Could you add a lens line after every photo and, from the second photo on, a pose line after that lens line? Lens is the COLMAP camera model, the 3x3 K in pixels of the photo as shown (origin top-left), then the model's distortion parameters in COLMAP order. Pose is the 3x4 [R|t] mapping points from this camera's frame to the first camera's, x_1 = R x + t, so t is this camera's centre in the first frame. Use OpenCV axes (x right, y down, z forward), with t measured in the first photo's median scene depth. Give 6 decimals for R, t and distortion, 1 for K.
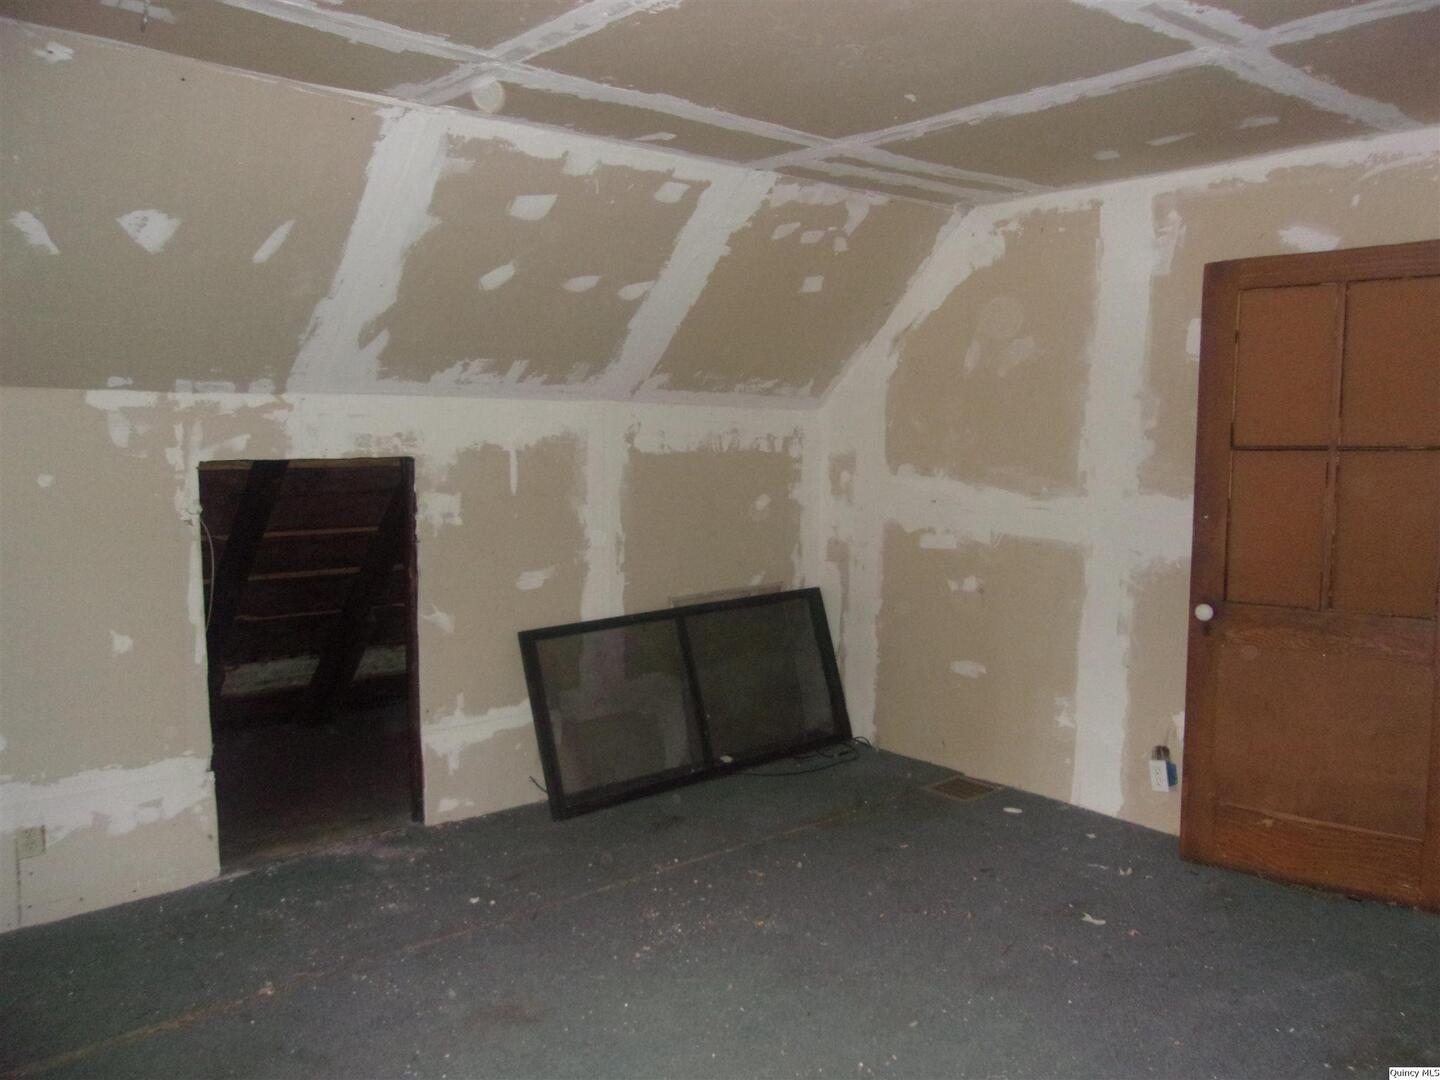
lens RADIAL K [[1117.0, 0, 720.3], [0, 1117.0, 530.0], [0, 0, 1]] dist [-0.010287, 0.038536]
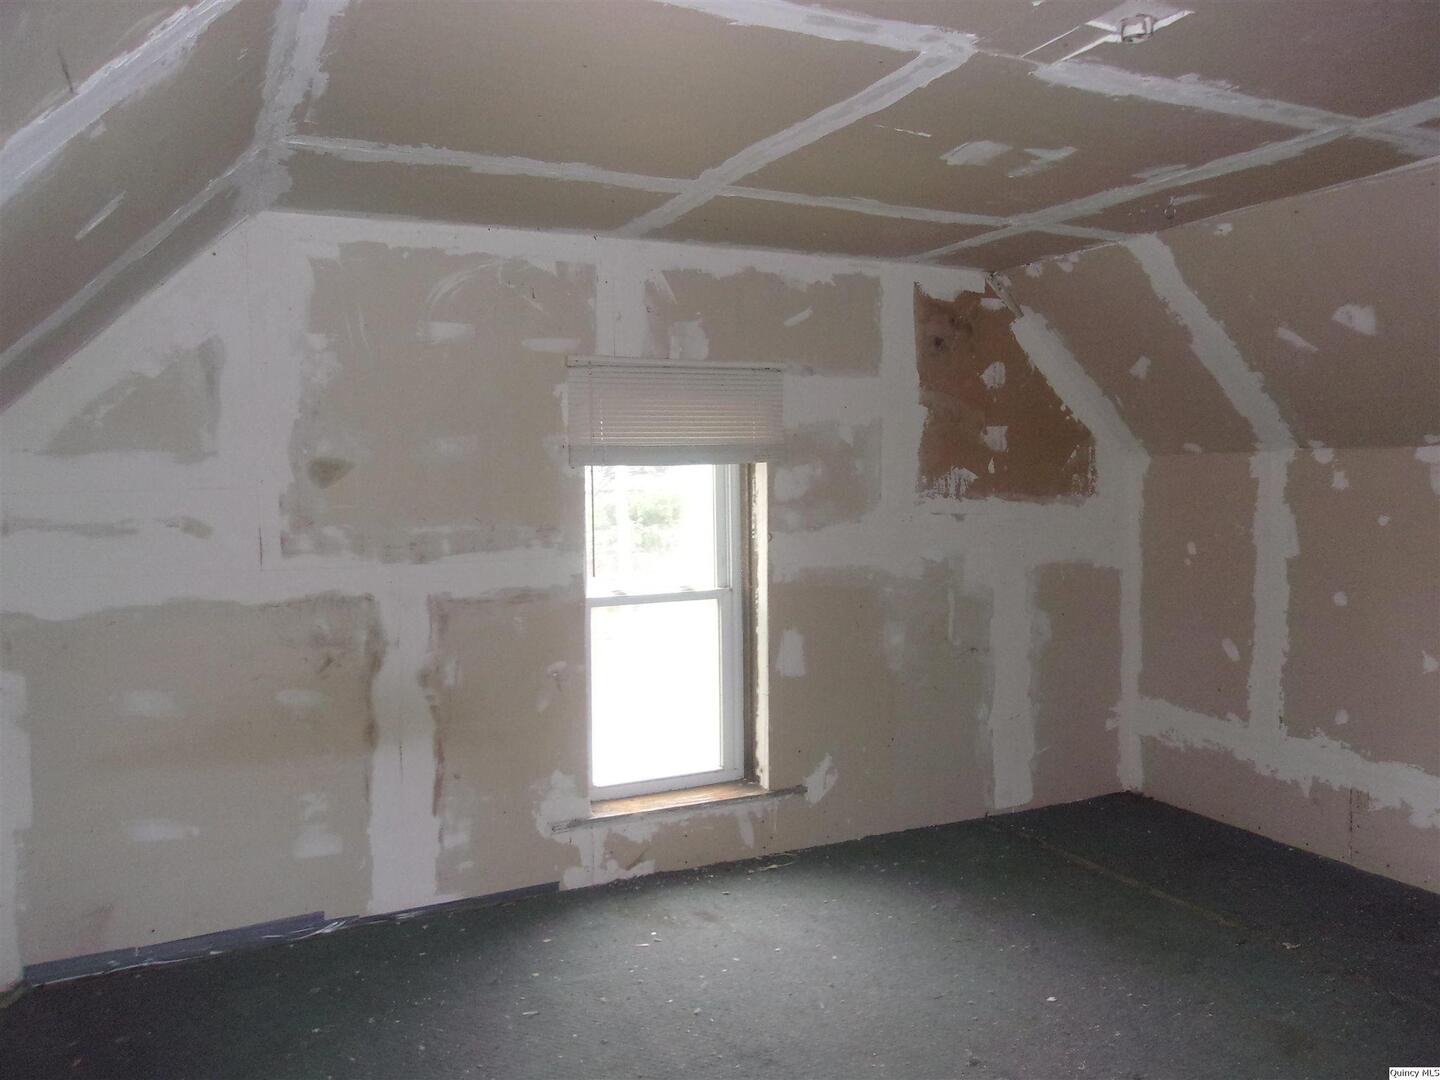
lens RADIAL K [[1104.4, 0, 720.0], [0, 1104.4, 540.0], [0, 0, 1]] dist [-0.001011, 0.005808]
pose [[-0.254661, 0.048632, -0.965807, 0.663475], [-0.083924, 0.993855, 0.072174, -0.041602], [0.963382, 0.099434, -0.249015, 0.497459]]
